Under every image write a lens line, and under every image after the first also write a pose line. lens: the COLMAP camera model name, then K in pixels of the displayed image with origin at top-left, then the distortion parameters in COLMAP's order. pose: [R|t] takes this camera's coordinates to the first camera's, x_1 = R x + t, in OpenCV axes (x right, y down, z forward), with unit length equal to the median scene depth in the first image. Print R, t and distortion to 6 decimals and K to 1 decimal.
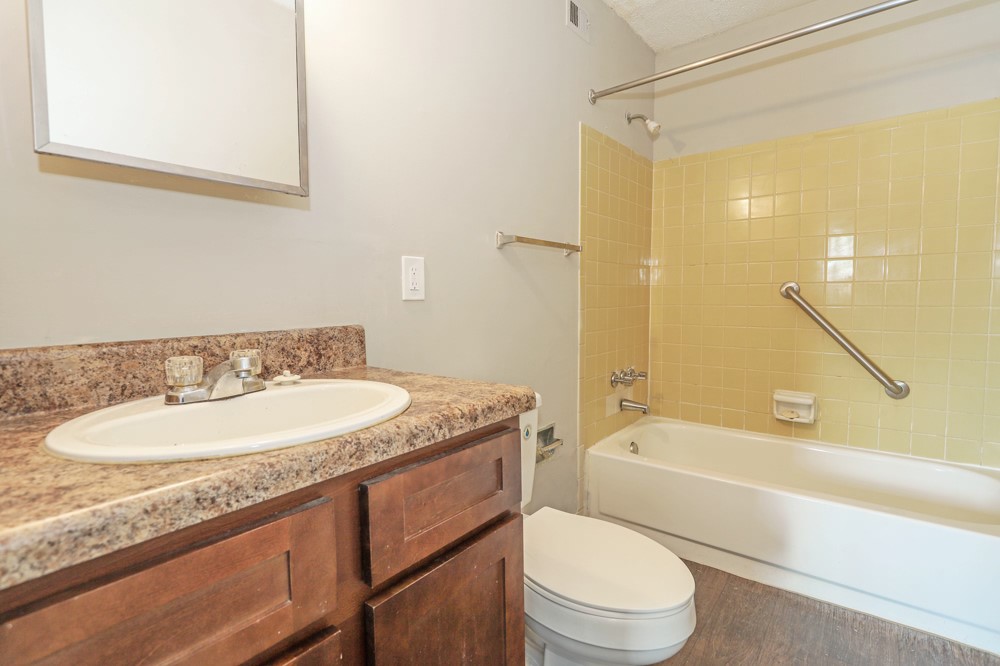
lens RADIAL K [[480.6, 0, 500.1], [0, 480.6, 331.6], [0, 0, 1]] dist [-0.001886, -0.000504]
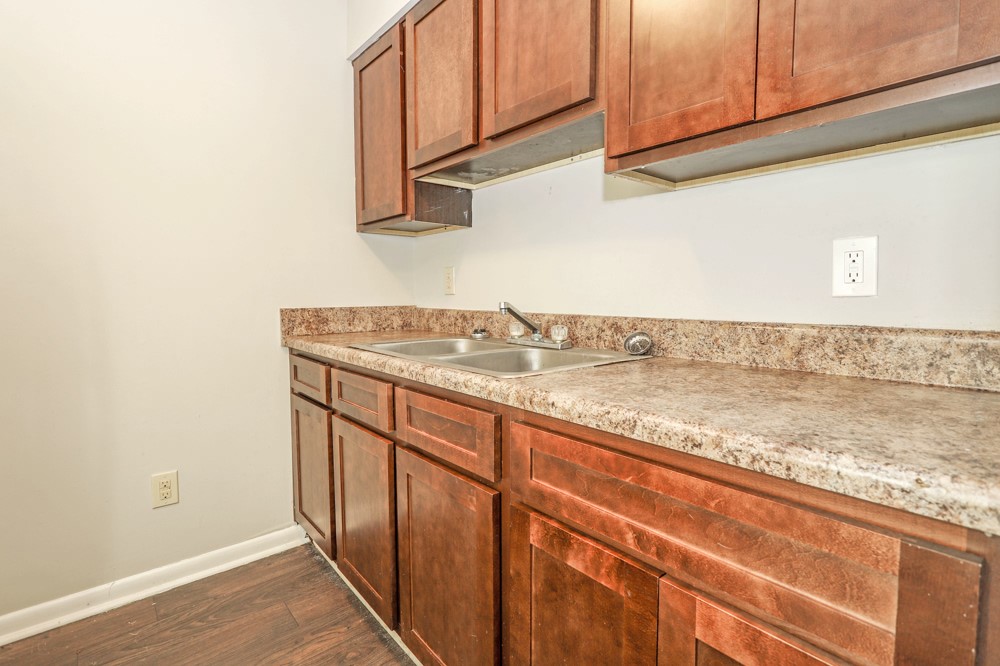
lens RADIAL K [[480.6, 0, 499.4], [0, 480.6, 331.4], [0, 0, 1]] dist [-0.001886, -0.000504]
pose [[0.186403, -0.064196, 0.980374, -2.088272], [0.060578, 0.996715, 0.053748, -0.085684], [-0.980604, 0.049370, 0.189680, 1.715623]]
